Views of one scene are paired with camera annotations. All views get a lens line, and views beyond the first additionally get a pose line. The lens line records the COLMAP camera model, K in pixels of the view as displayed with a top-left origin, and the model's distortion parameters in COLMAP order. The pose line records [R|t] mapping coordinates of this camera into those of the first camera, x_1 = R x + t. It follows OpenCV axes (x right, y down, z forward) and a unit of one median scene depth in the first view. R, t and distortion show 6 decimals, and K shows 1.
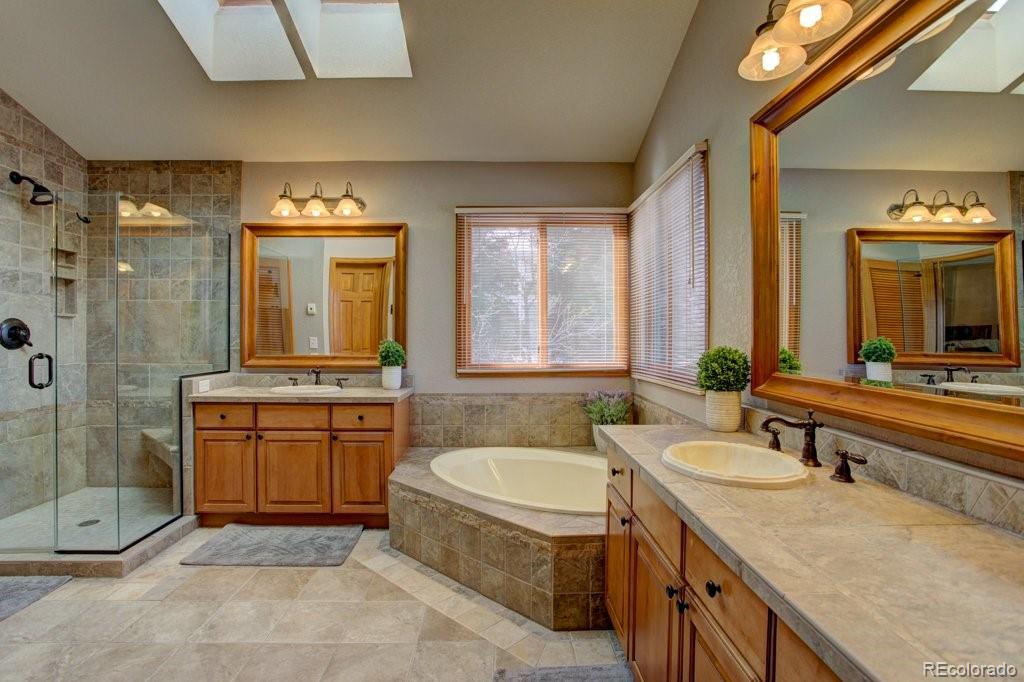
lens RADIAL K [[506.3, 0, 510.9], [0, 506.3, 338.2], [0, 0, 1]] dist [-0.062618, 0.025394]
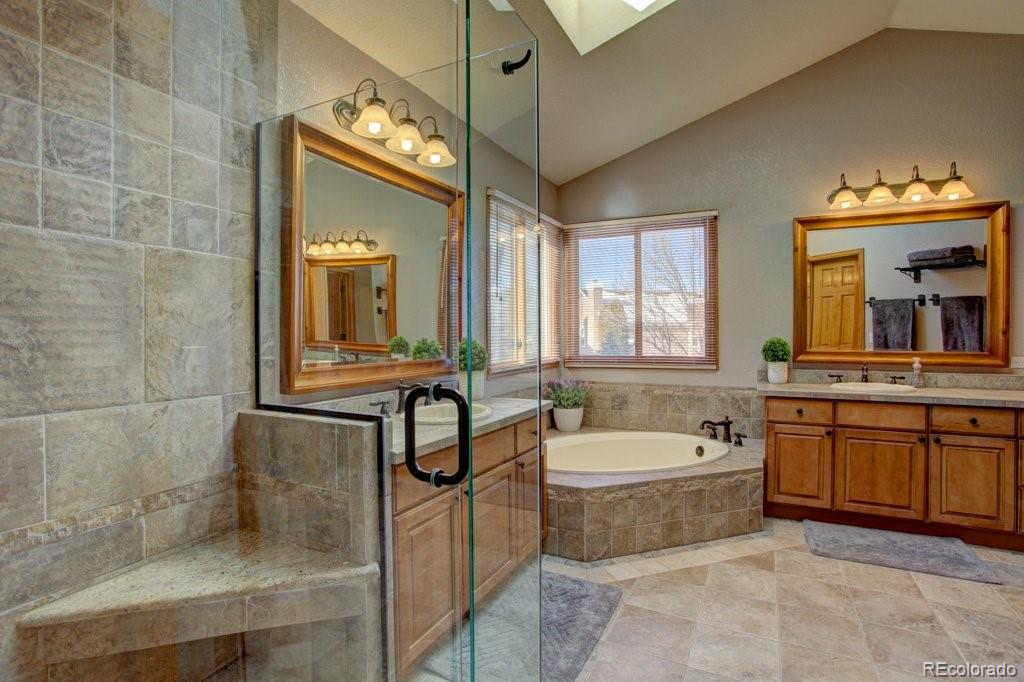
lens RADIAL K [[506.3, 0, 513.2], [0, 506.3, 338.5], [0, 0, 1]] dist [-0.062618, 0.025394]
pose [[0.460541, -0.013859, 0.887530, -1.227363], [0.007505, 0.999903, 0.011719, -0.004946], [-0.887607, 0.001264, 0.460600, 0.771305]]
